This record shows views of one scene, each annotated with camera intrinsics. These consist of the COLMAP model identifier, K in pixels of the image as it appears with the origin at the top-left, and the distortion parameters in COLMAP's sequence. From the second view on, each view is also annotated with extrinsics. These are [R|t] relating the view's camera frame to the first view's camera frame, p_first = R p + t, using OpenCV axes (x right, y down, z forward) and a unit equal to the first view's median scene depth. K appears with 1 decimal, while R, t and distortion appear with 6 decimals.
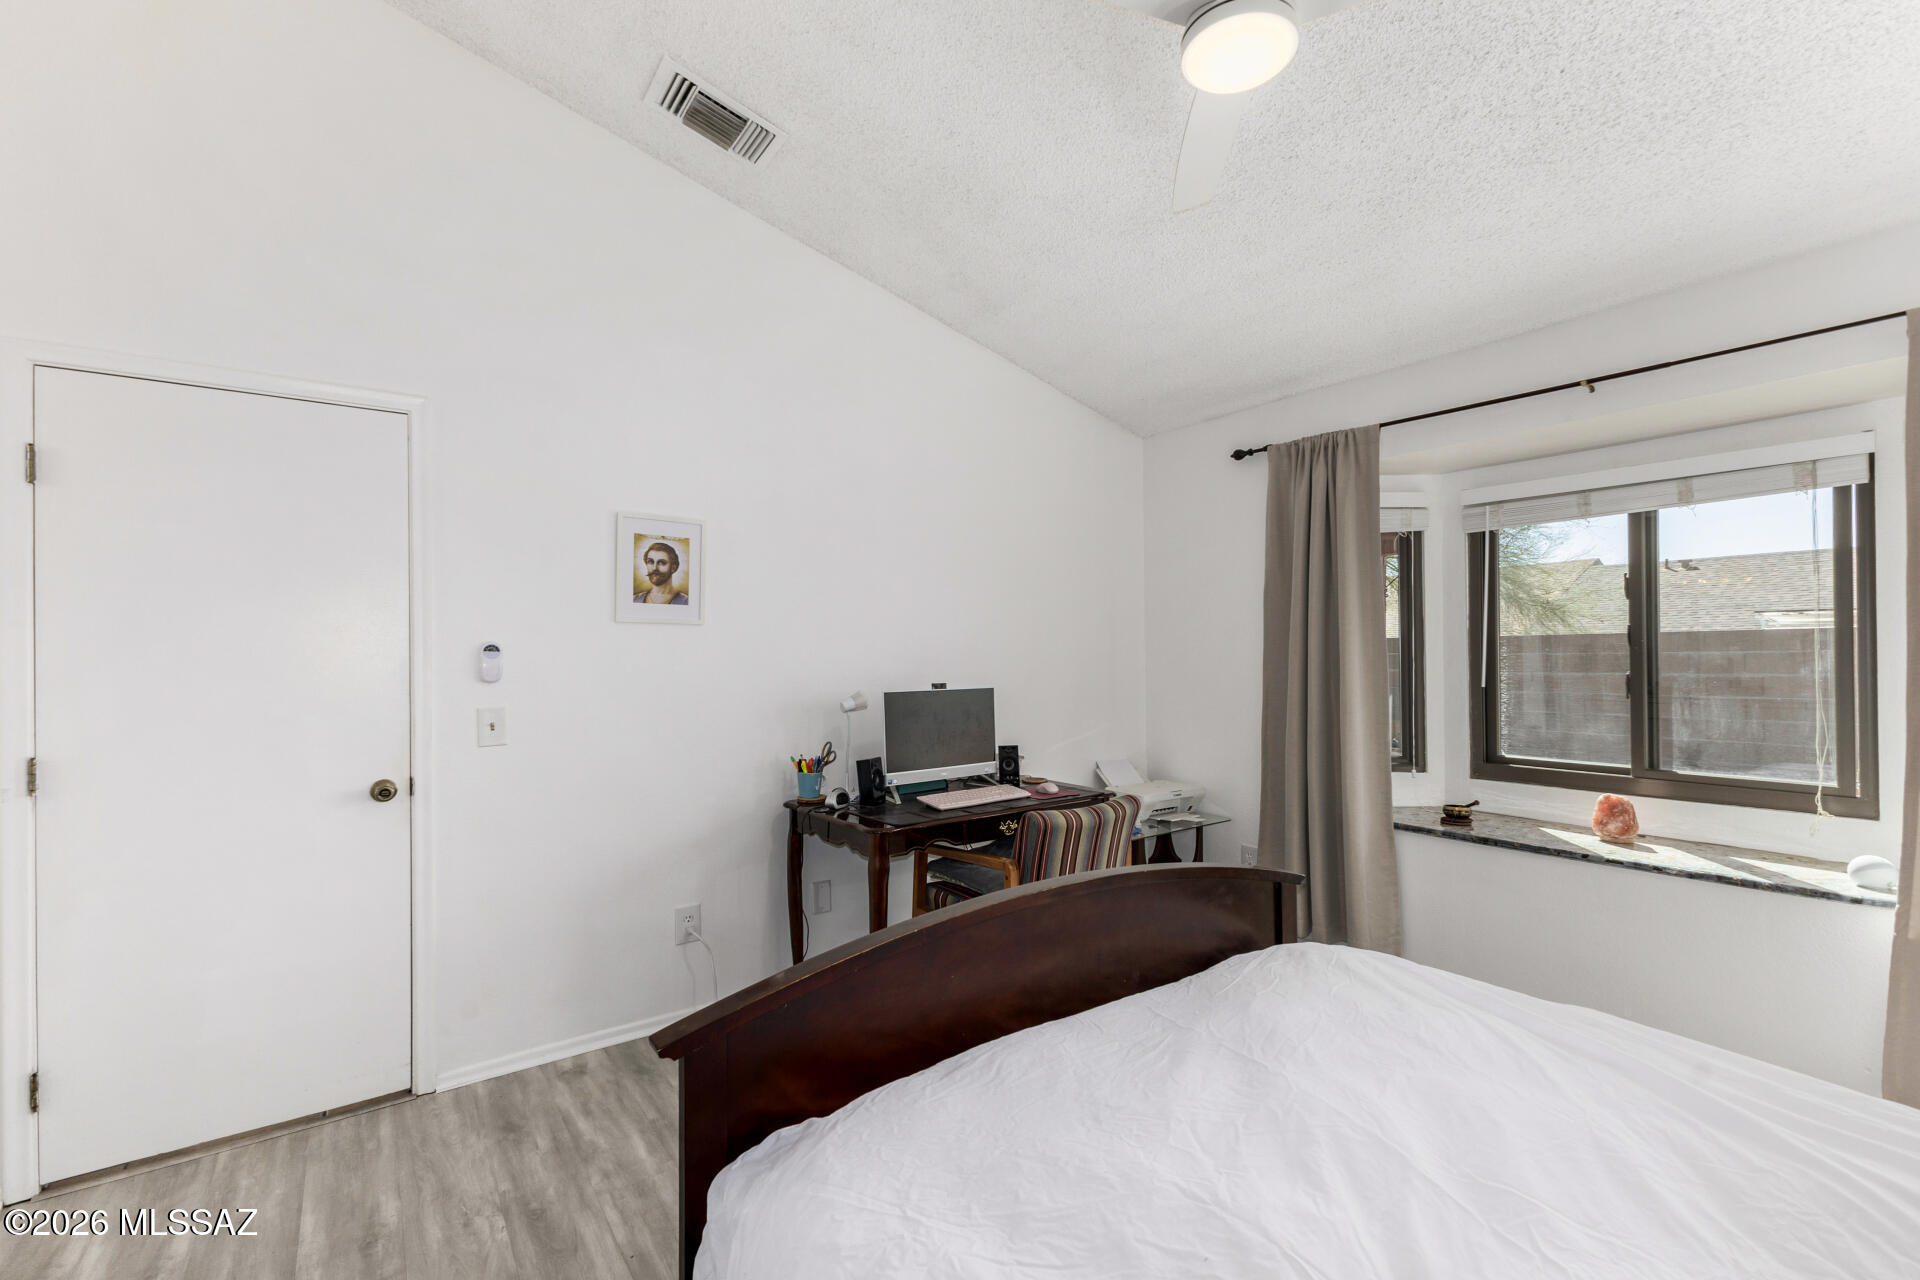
lens RADIAL K [[839.6, 0, 961.0], [0, 839.6, 663.7], [0, 0, 1]] dist [0.000667, -0.000285]
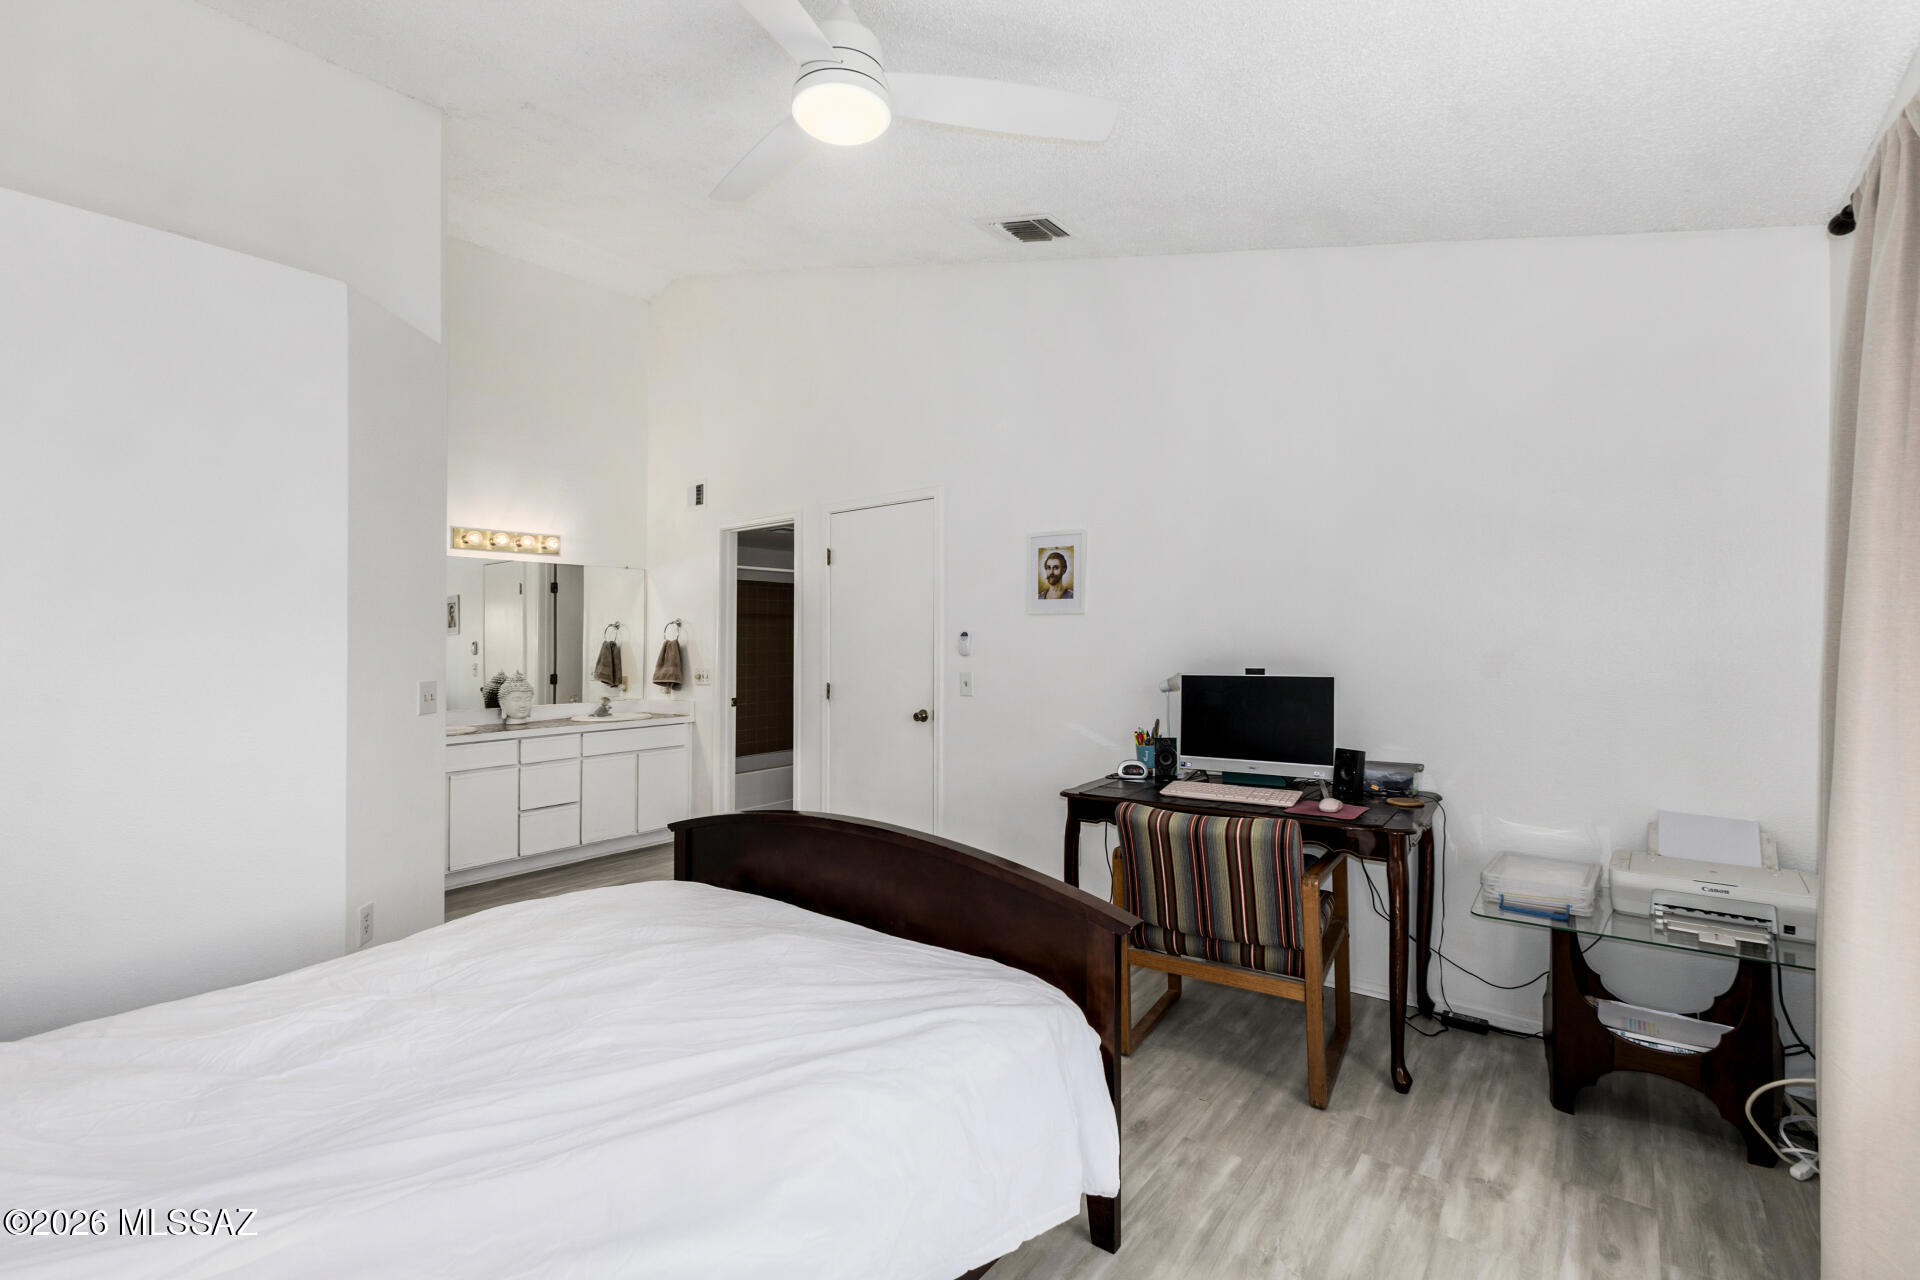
lens RADIAL K [[839.6, 0, 969.4], [0, 839.6, 642.6], [0, 0, 1]] dist [0.000667, -0.000285]
pose [[0.281918, 0.004950, -0.959426, 0.865743], [-0.002968, 0.999986, 0.004288, -0.008749], [0.959434, 0.001639, 0.281929, 0.505604]]
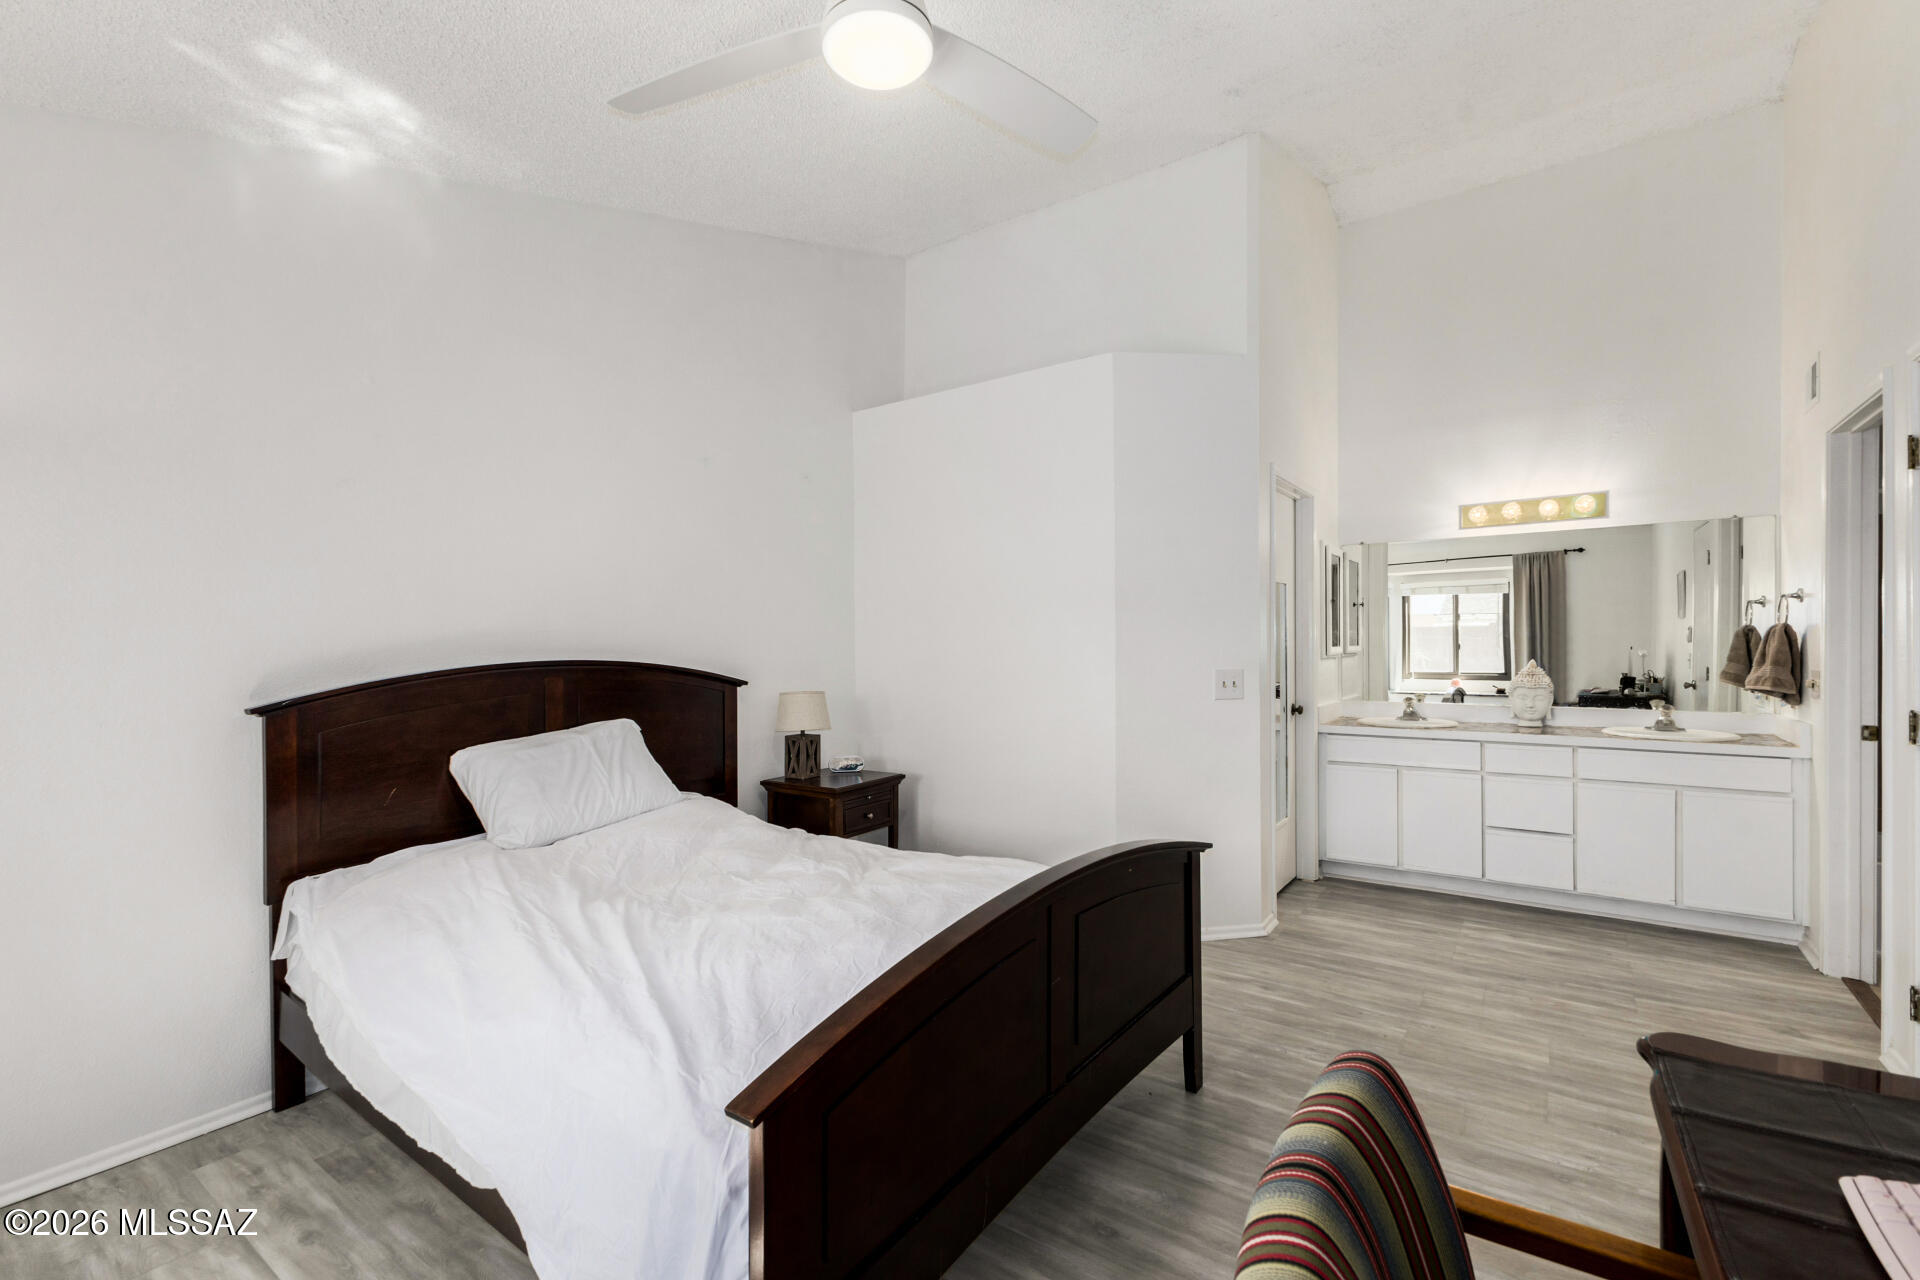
lens RADIAL K [[839.6, 0, 957.6], [0, 839.6, 635.2], [0, 0, 1]] dist [0.000667, -0.000285]
pose [[-0.947294, 0.013476, -0.320082, 0.341027], [0.011247, 0.999898, 0.008812, -0.012654], [0.320168, 0.004747, -0.947349, 1.165186]]
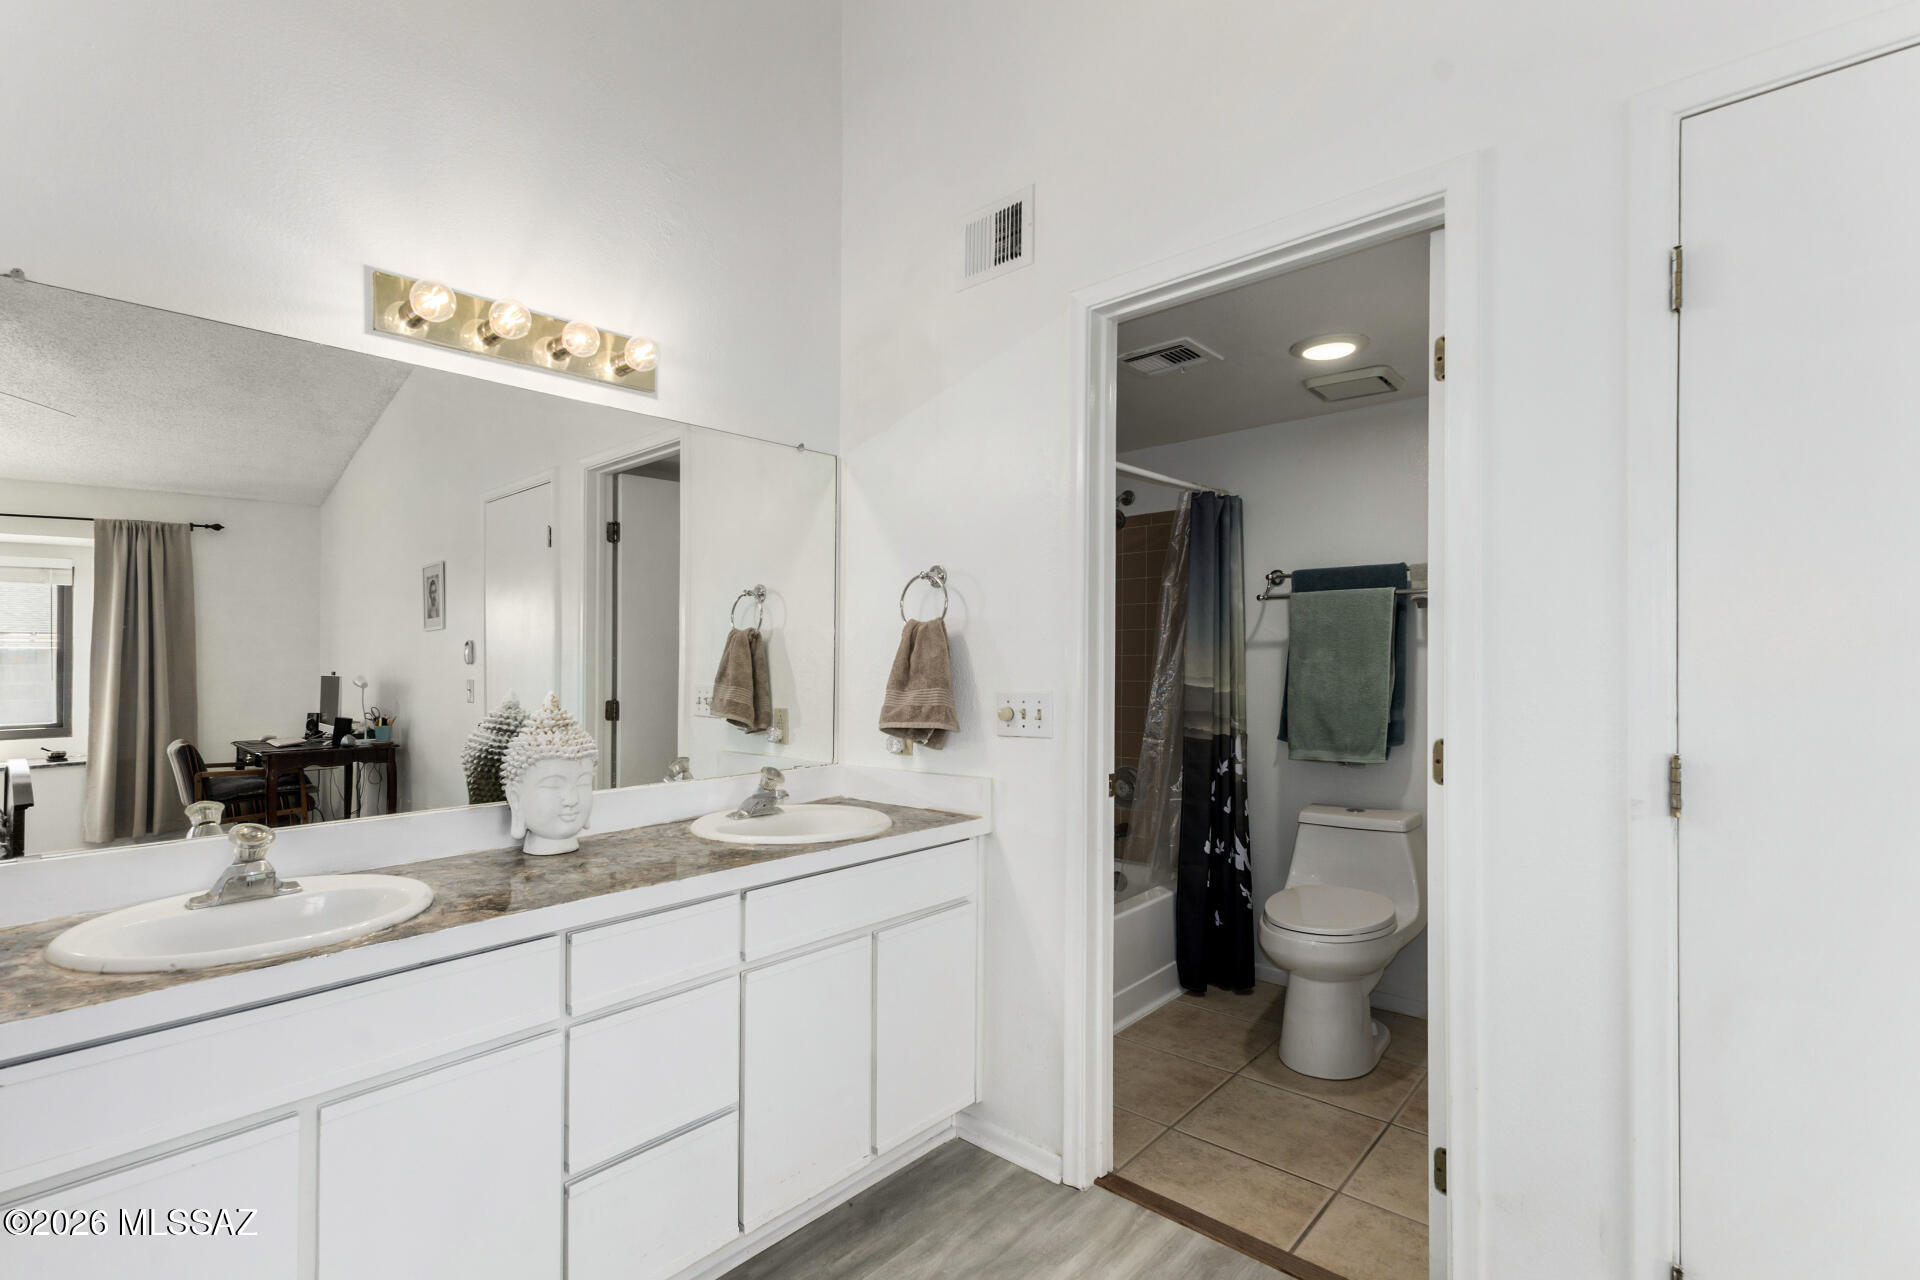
lens RADIAL K [[896.1, 0, 894.1], [0, 896.1, 657.9], [0, 0, 1]] dist [0.010759, 0.000049]
pose [[0.174899, 0.002372, -0.984584, -0.391206], [-0.002983, 0.999994, 0.001879, 0.028917], [0.984582, 0.002608, 0.174905, 0.224536]]
